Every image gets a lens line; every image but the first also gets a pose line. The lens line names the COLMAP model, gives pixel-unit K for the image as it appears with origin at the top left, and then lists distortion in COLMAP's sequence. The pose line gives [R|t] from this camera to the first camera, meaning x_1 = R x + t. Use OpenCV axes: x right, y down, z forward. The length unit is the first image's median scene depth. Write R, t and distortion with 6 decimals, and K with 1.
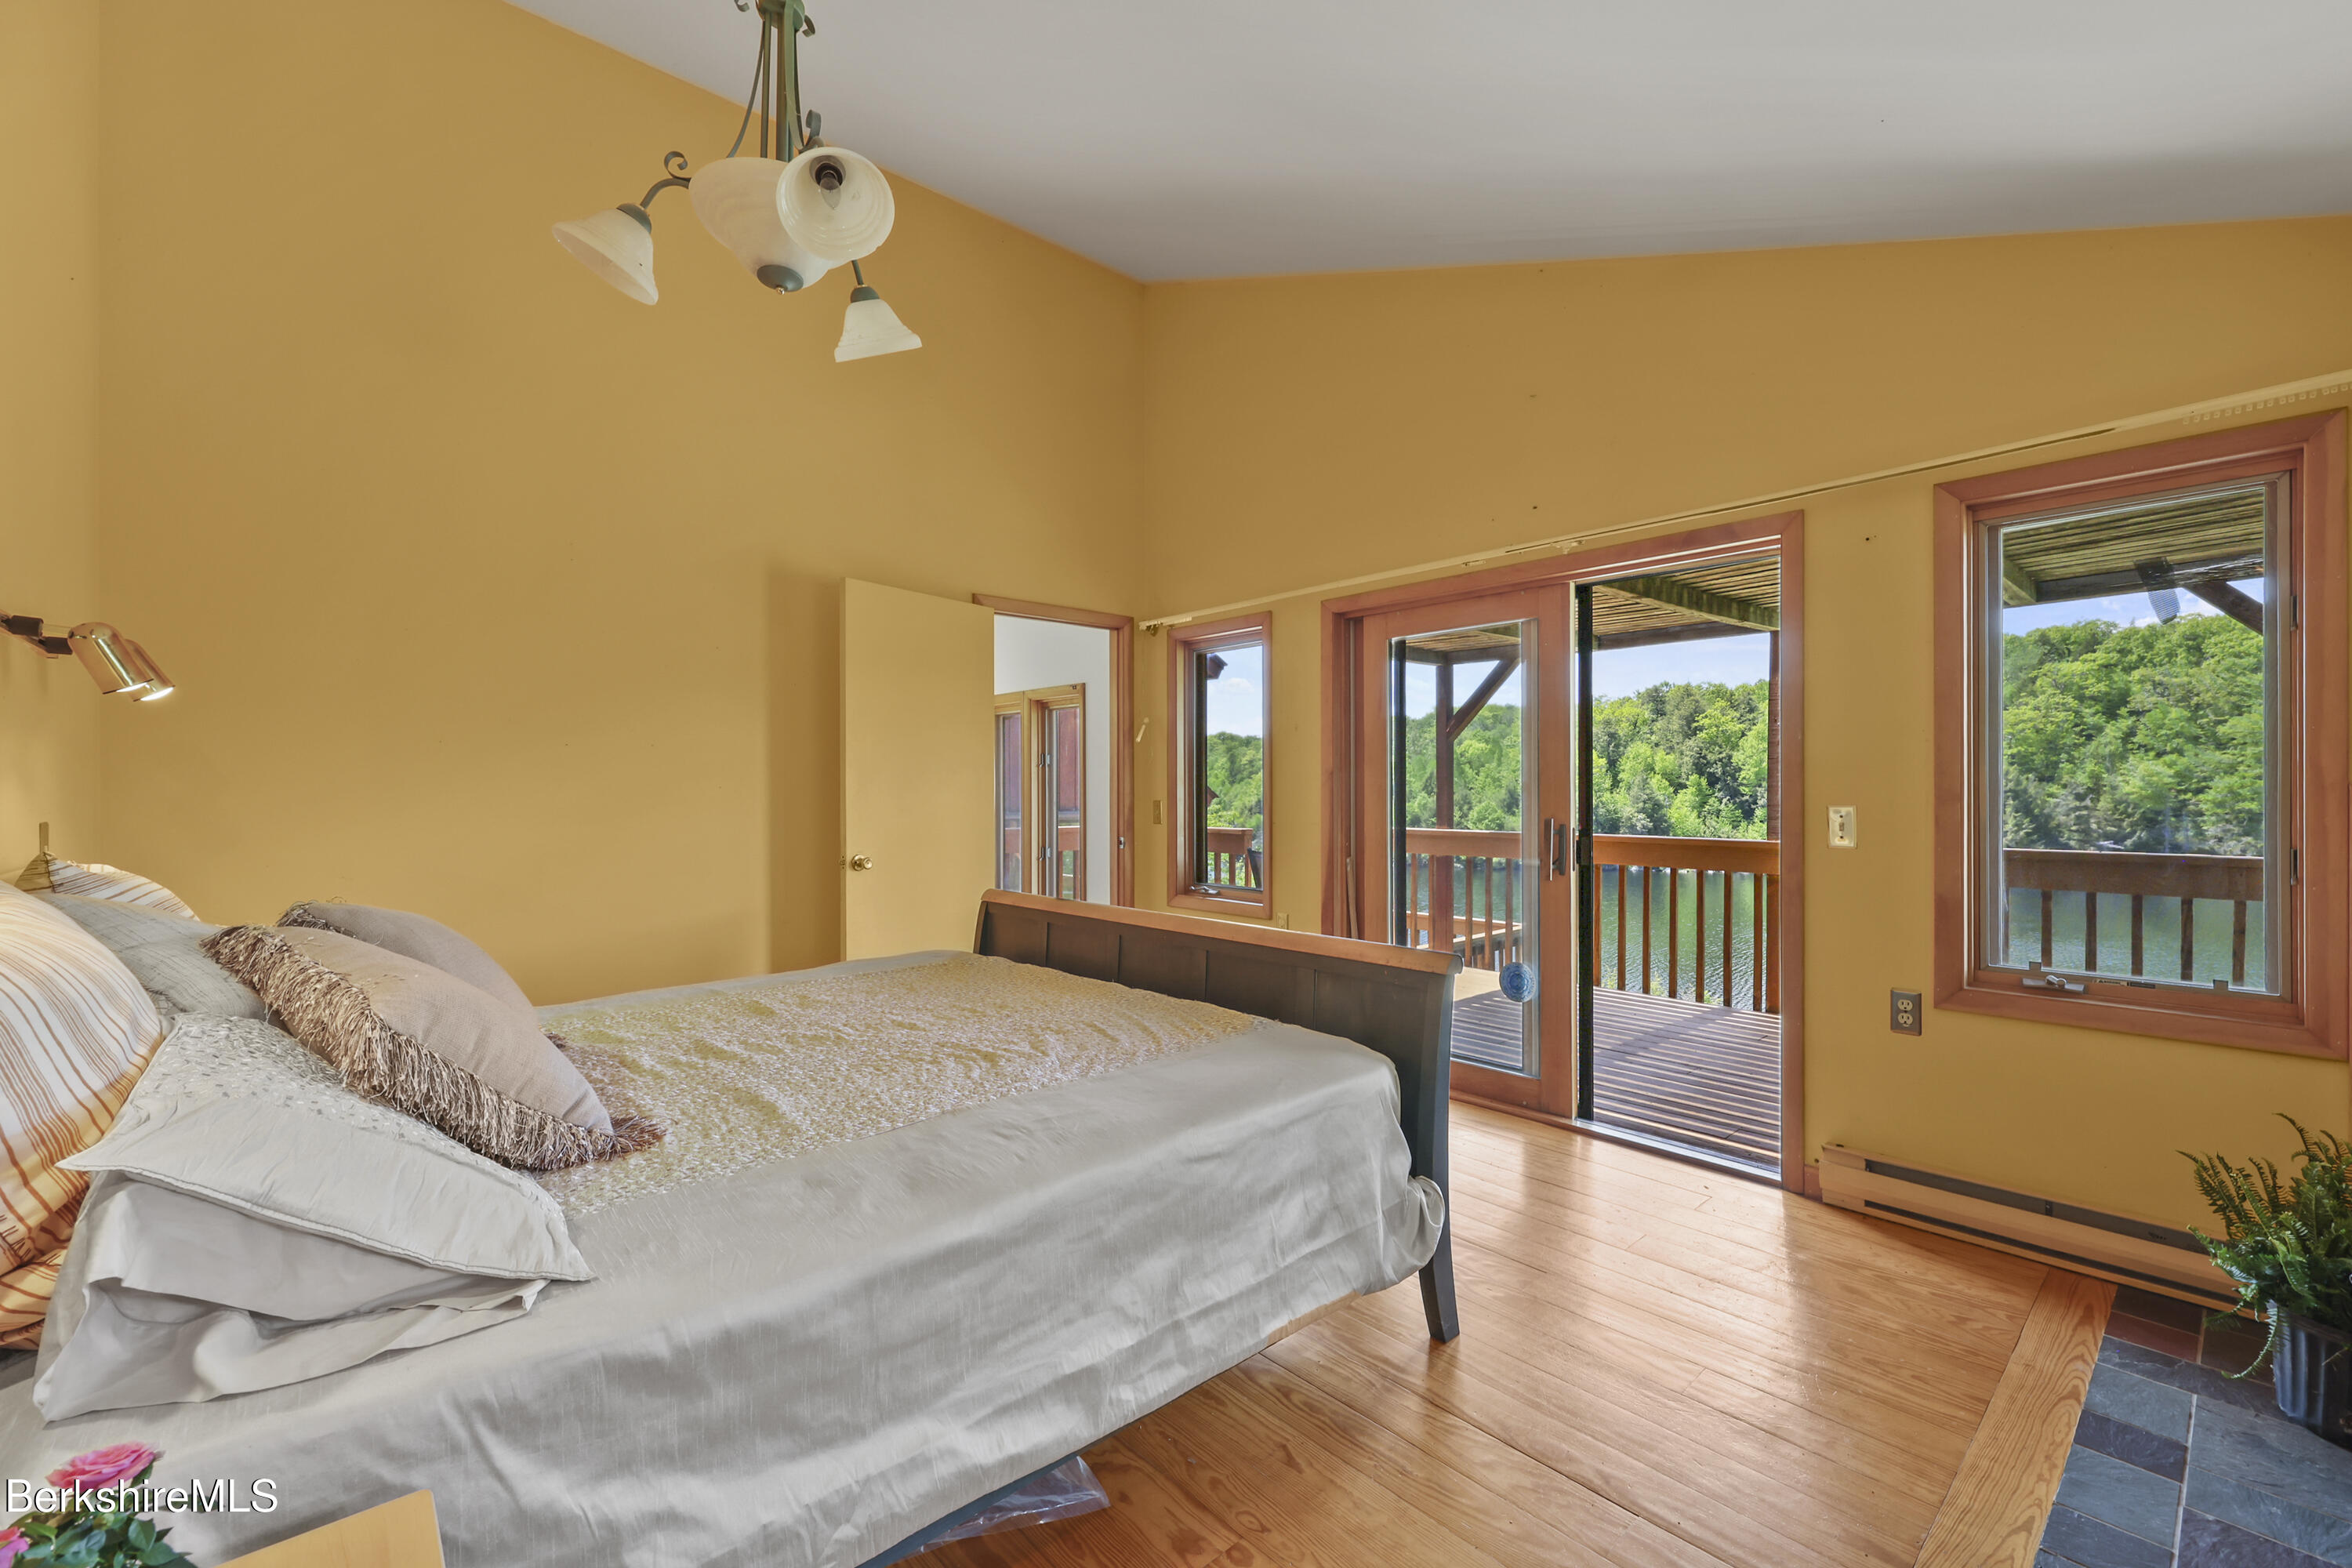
lens RADIAL K [[967.6, 0, 1186.2], [0, 967.6, 797.9], [0, 0, 1]] dist [-0.000913, -0.000270]
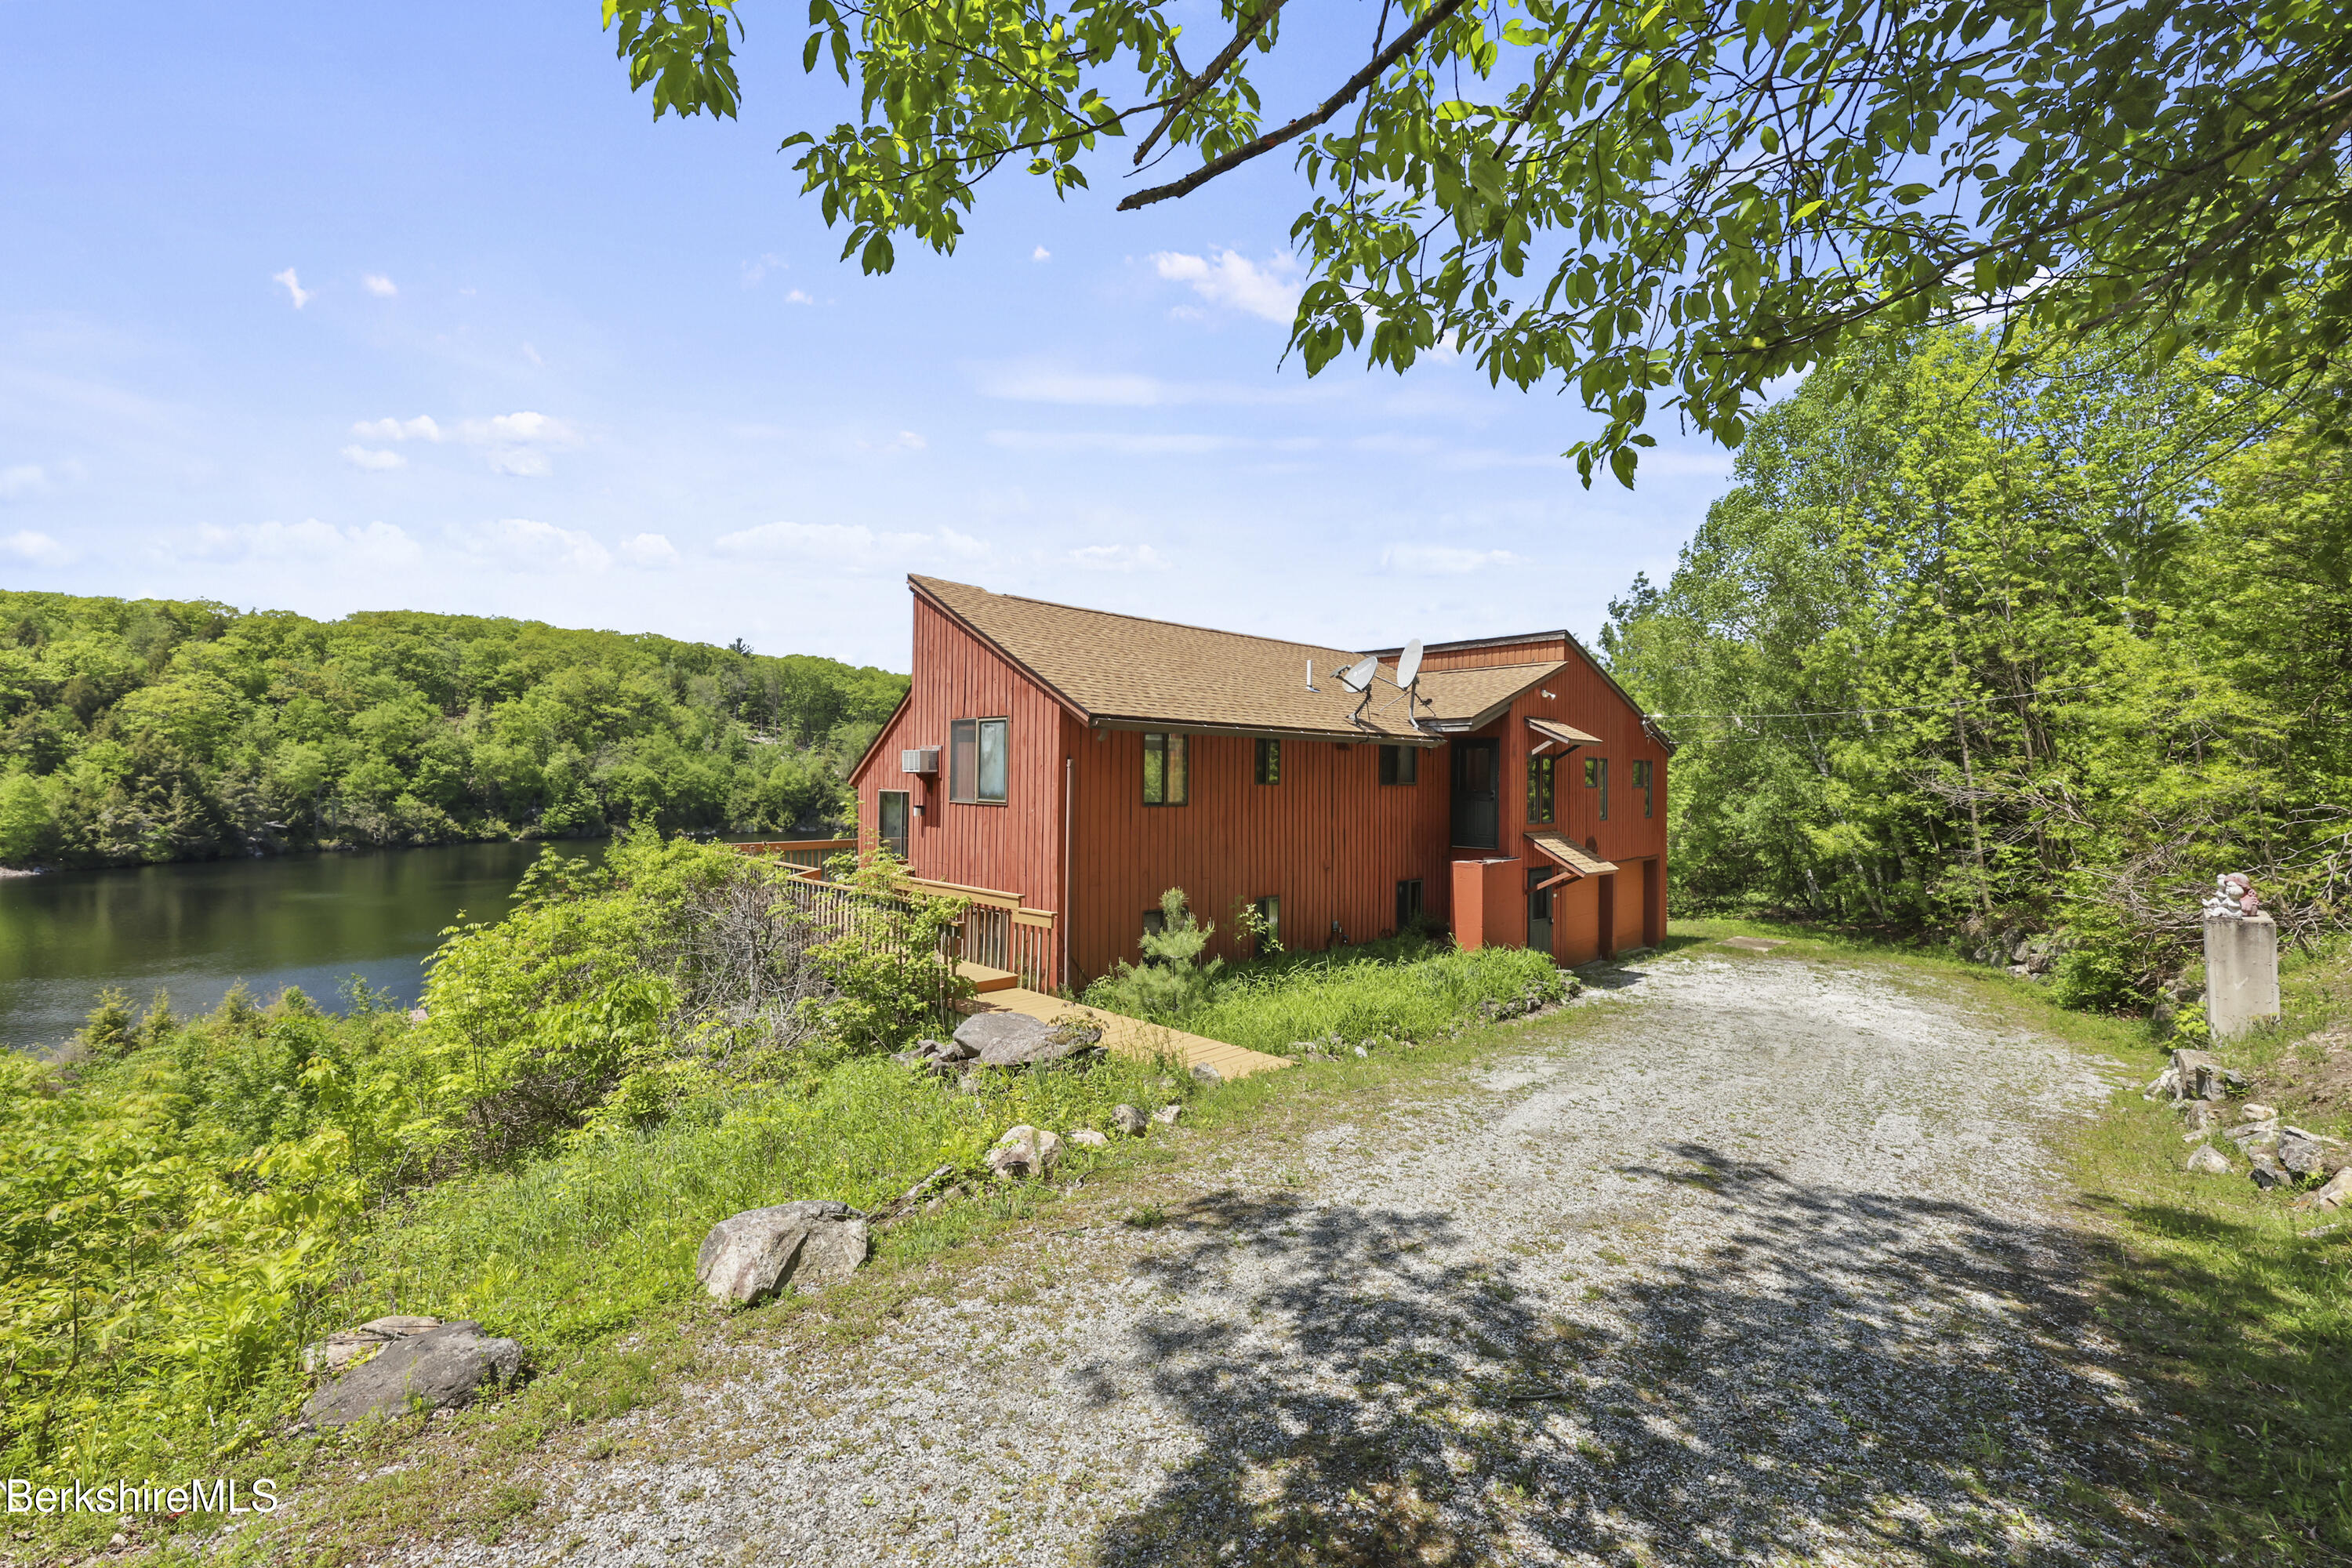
lens RADIAL K [[967.9, 0, 1178.5], [0, 967.9, 767.4], [0, 0, 1]] dist [0.000211, -0.000123]
pose [[-0.043345, 0.014508, 0.998955, -0.127956], [-0.001961, 0.999891, -0.014607, -0.000488], [-0.999058, -0.002592, -0.043312, 0.053860]]
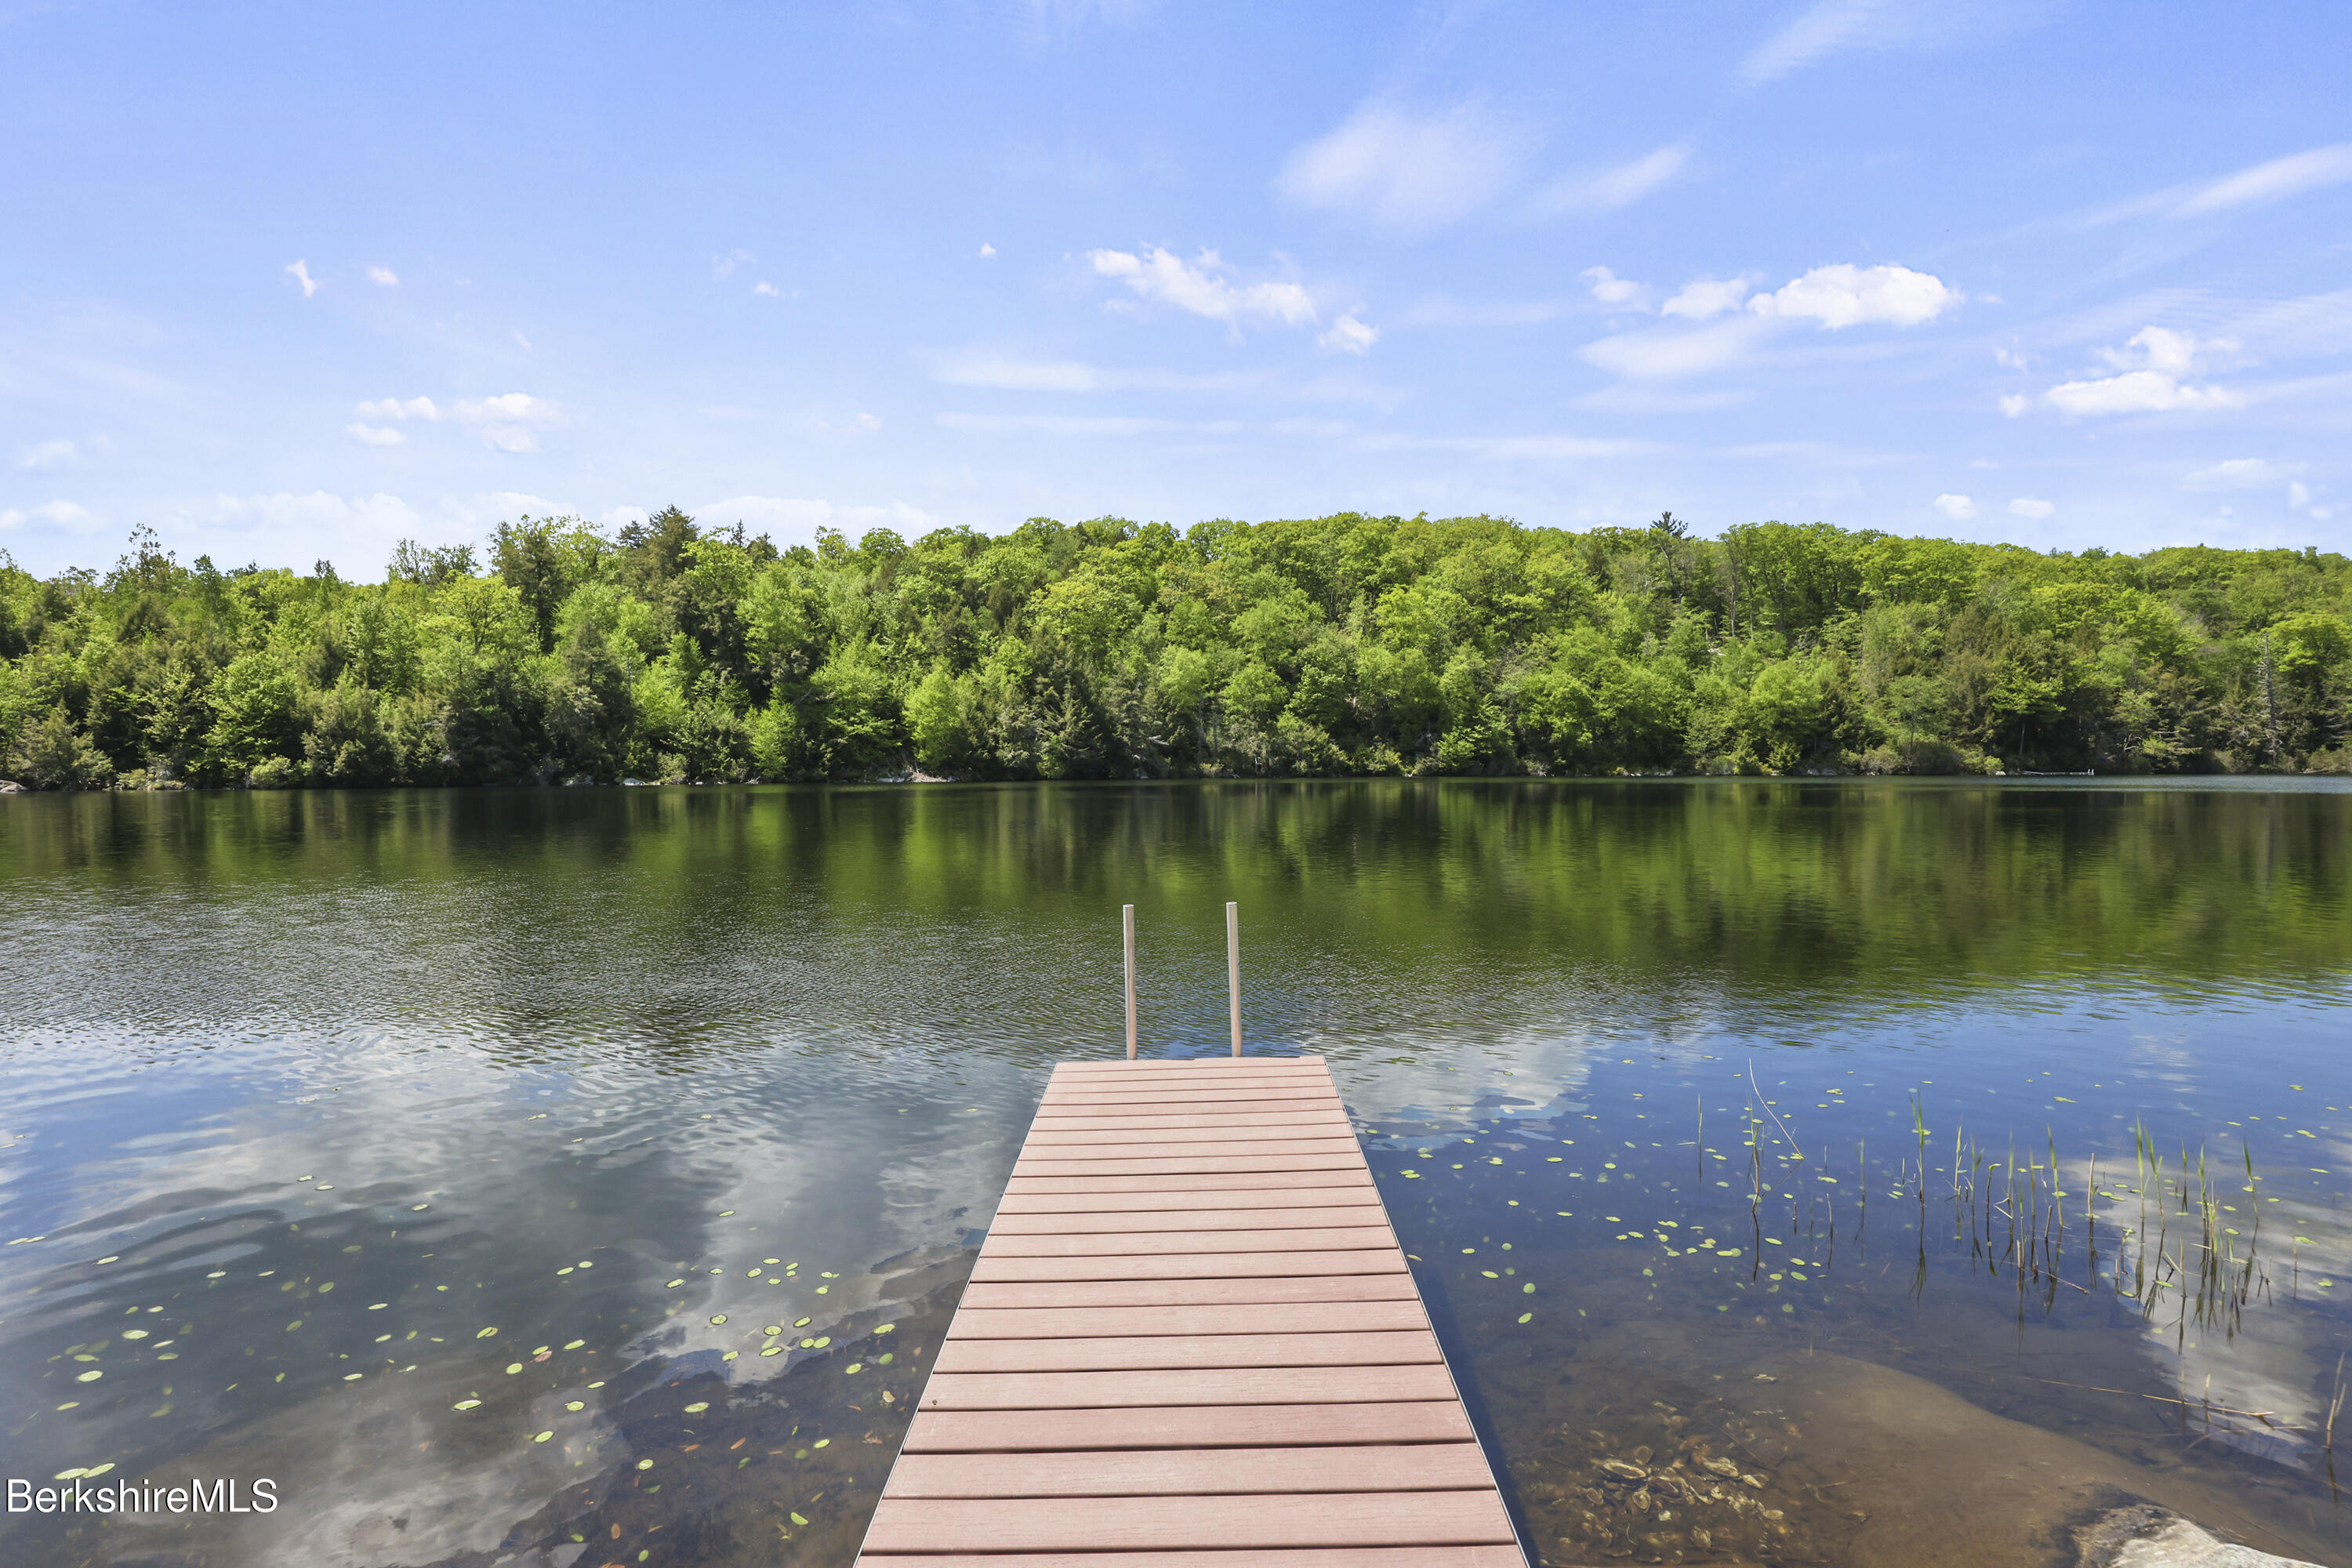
lens RADIAL K [[1166.8, 0, 1173.6], [0, 1166.8, 772.4], [0, 0, 1]] dist [-0.002648, 0.001122]
pose [[0.667918, -0.002283, 0.744232, 0.189046], [0.006799, 0.999972, -0.003034, 0.070586], [-0.744204, 0.007087, 0.667915, 0.280193]]
